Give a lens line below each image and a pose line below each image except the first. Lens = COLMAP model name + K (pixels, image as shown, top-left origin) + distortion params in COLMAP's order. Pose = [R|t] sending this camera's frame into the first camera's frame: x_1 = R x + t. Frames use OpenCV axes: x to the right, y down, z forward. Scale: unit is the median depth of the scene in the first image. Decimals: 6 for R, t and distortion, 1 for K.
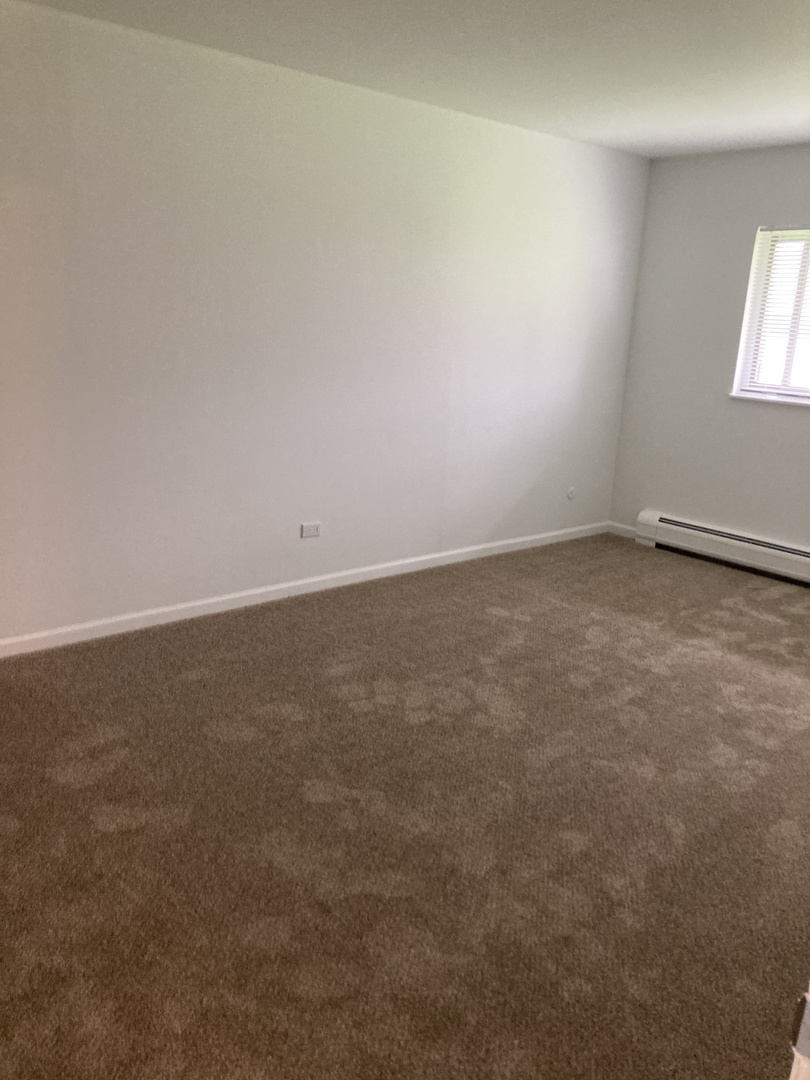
lens RADIAL K [[875.8, 0, 405.0], [0, 875.8, 540.0], [0, 0, 1]] dist [0.000836, -0.002036]
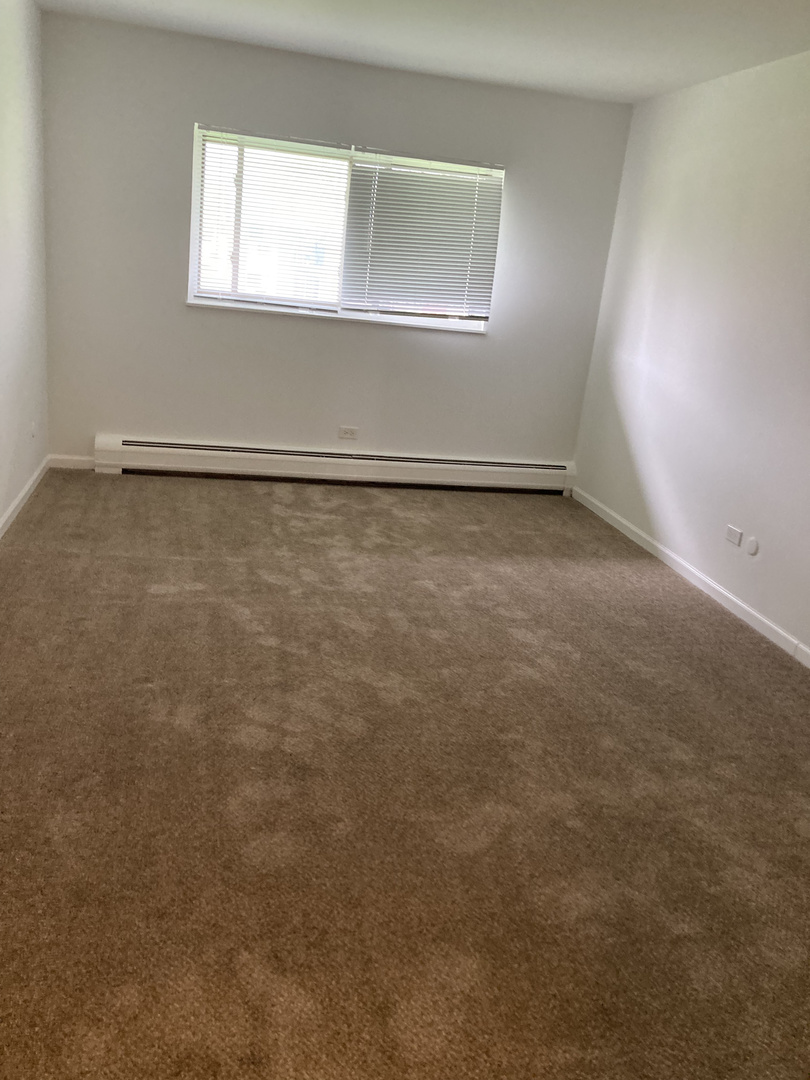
lens RADIAL K [[875.8, 0, 405.0], [0, 875.8, 540.0], [0, 0, 1]] dist [0.000836, -0.002036]
pose [[0.489065, -0.272727, 0.828514, -0.501303], [0.145634, 0.962060, 0.230720, -0.133940], [-0.860004, 0.007823, 0.510228, 0.398078]]
